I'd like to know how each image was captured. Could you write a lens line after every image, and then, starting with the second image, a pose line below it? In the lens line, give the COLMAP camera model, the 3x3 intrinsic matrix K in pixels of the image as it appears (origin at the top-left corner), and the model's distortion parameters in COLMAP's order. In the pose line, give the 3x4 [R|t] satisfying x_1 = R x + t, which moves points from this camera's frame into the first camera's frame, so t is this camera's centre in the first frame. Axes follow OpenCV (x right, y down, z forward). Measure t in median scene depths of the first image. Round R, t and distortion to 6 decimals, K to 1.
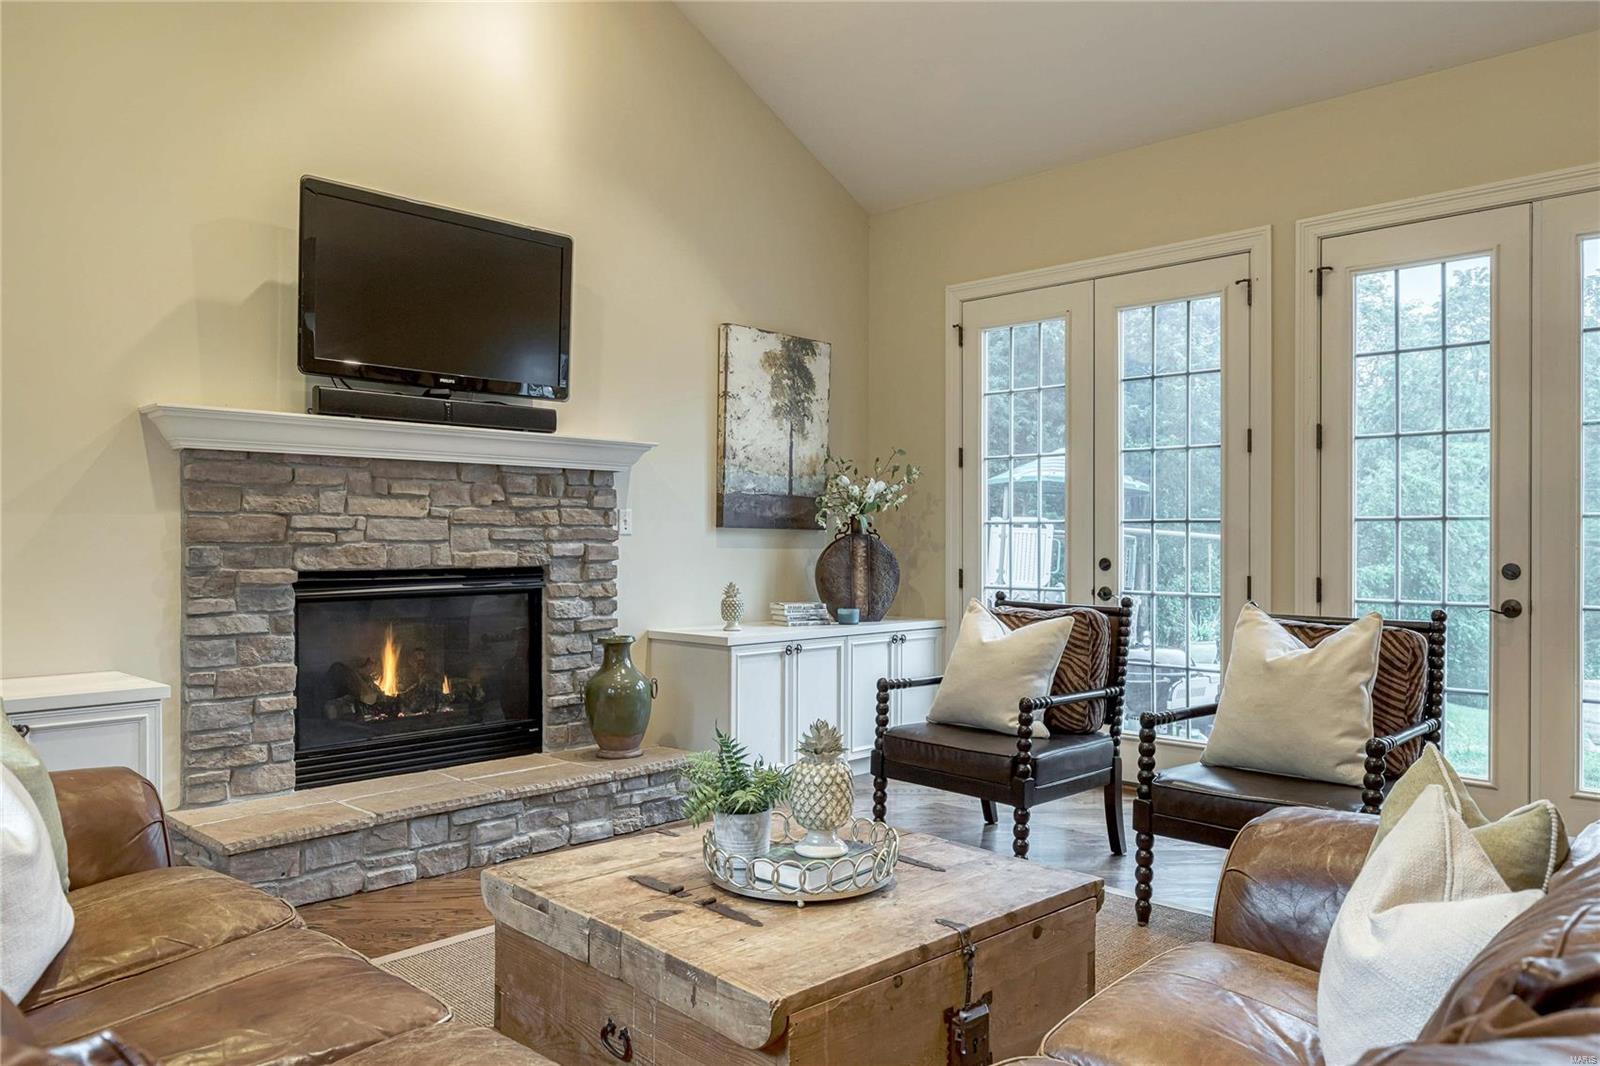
lens RADIAL K [[1139.2, 0, 809.5], [0, 1139.2, 541.5], [0, 0, 1]] dist [-0.001117, 0.006201]
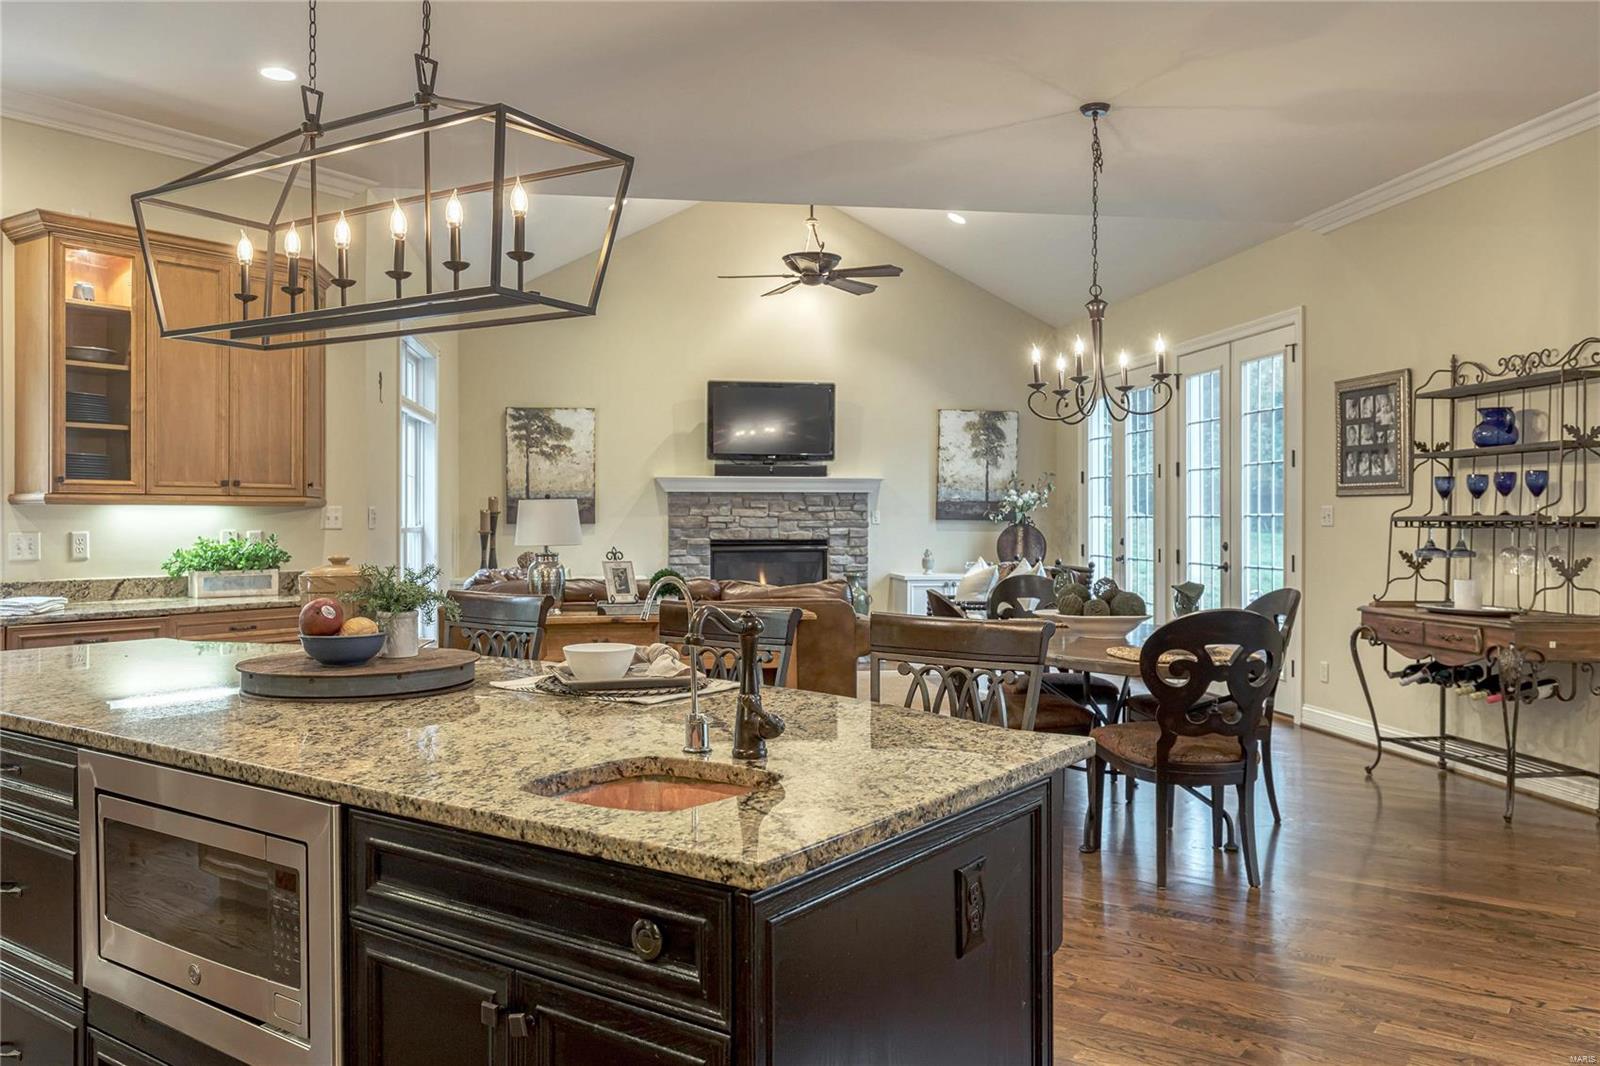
lens RADIAL K [[1217.4, 0, 801.6], [0, 1217.4, 527.3], [0, 0, 1]] dist [0.015802, 0.001593]
pose [[0.804641, 0.003072, -0.593754, 1.111699], [-0.001556, 0.999994, 0.003066, -0.007490], [0.593760, -0.001543, 0.804641, -0.872252]]
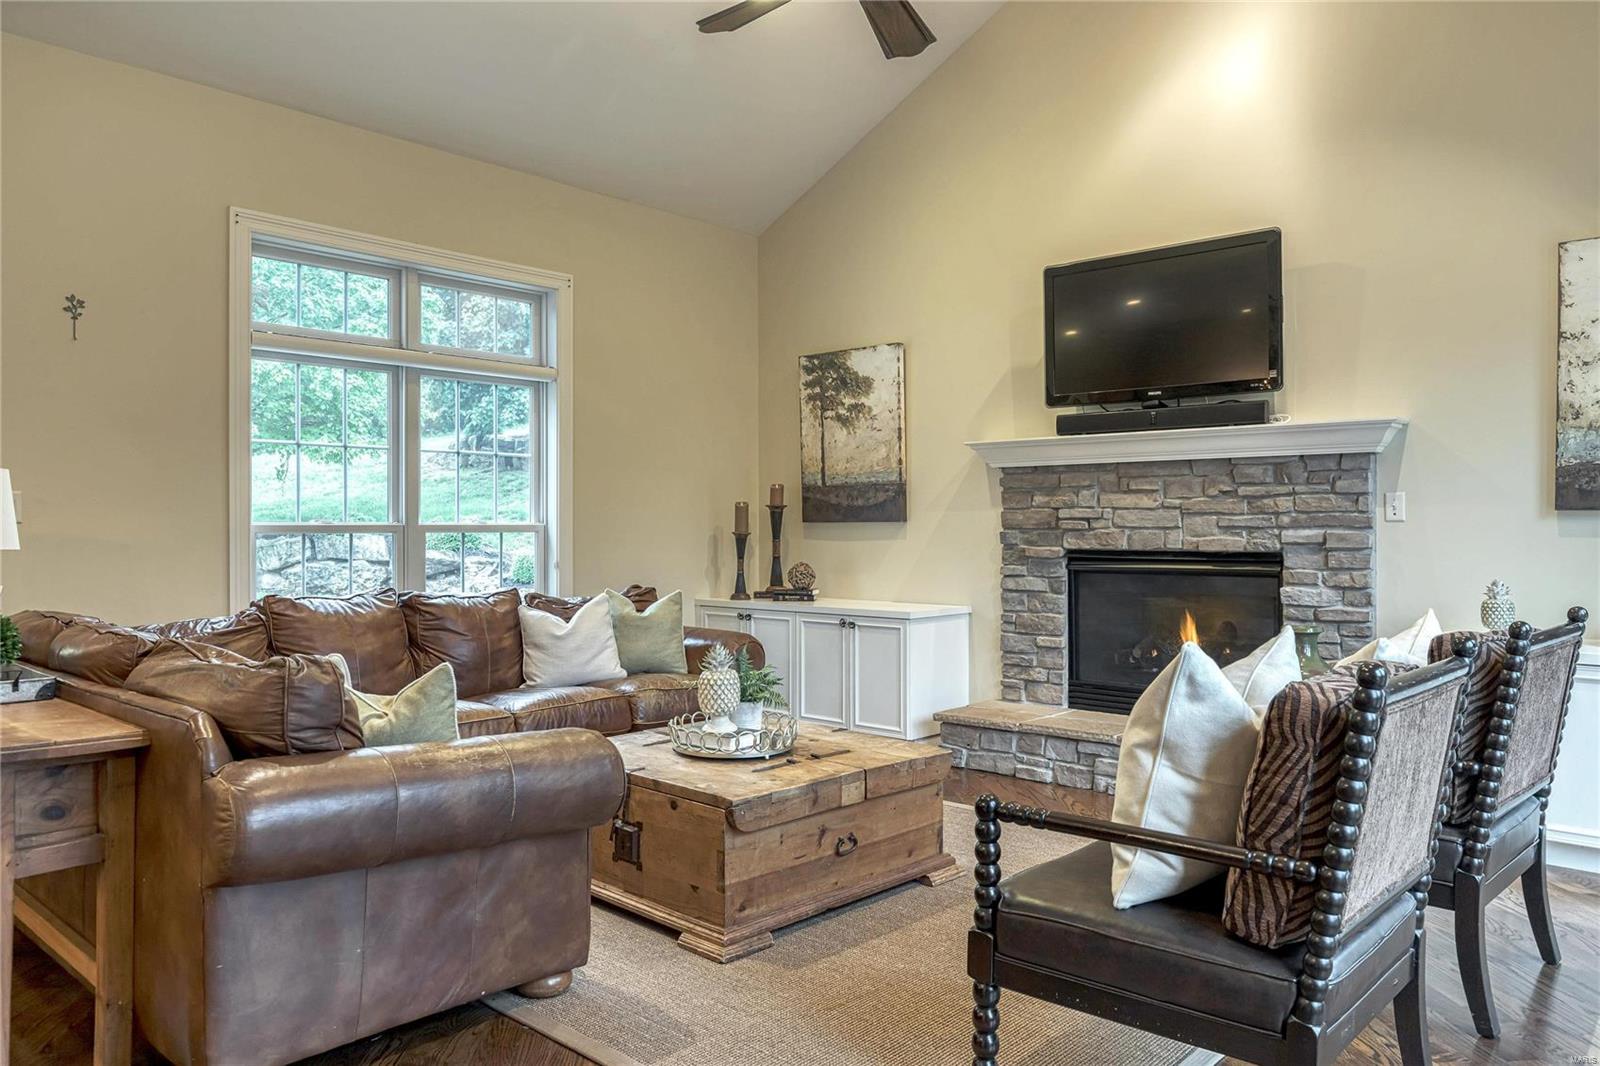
lens RADIAL K [[1139.2, 0, 806.0], [0, 1139.2, 534.5], [0, 0, 1]] dist [-0.001117, 0.006201]
pose [[0.027433, 0.006865, -0.999600, 0.817840], [-0.002128, 0.999975, 0.006809, -0.000438], [0.999621, 0.001940, 0.027447, 0.571842]]
